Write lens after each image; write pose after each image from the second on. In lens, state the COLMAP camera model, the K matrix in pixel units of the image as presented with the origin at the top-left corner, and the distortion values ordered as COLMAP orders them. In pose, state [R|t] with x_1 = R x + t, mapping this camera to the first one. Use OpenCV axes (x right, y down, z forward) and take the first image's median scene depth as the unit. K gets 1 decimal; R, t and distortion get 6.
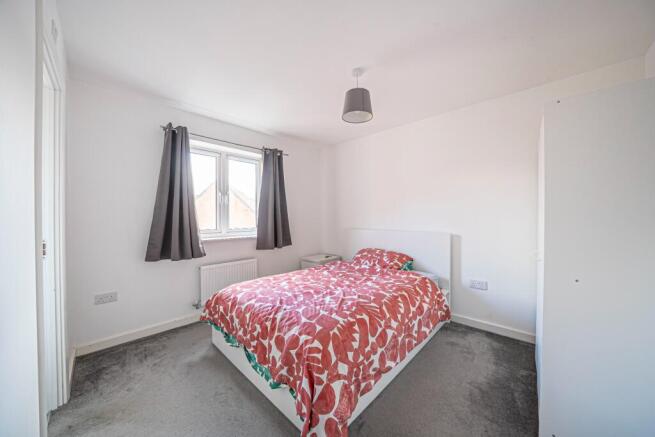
lens RADIAL K [[228.1, 0, 325.4], [0, 228.1, 218.6], [0, 0, 1]] dist [-0.016304, 0.000293]
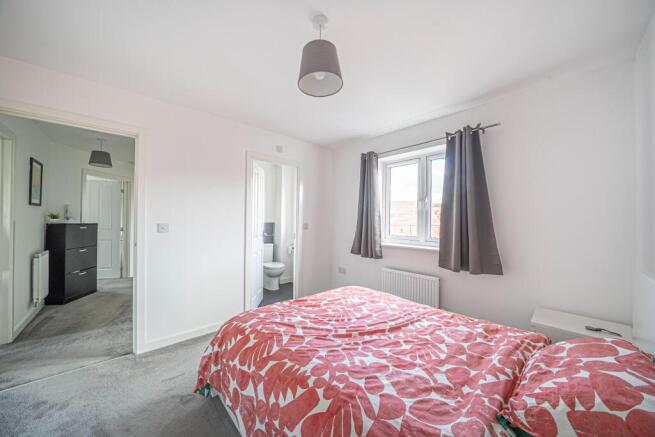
lens RADIAL K [[228.1, 0, 325.4], [0, 228.1, 218.6], [0, 0, 1]] dist [-0.016304, 0.000293]
pose [[-0.058508, 0.000180, -0.998287, 0.649247], [-0.015353, 0.999882, 0.001080, -0.032206], [0.998169, 0.015390, -0.058498, 0.833335]]
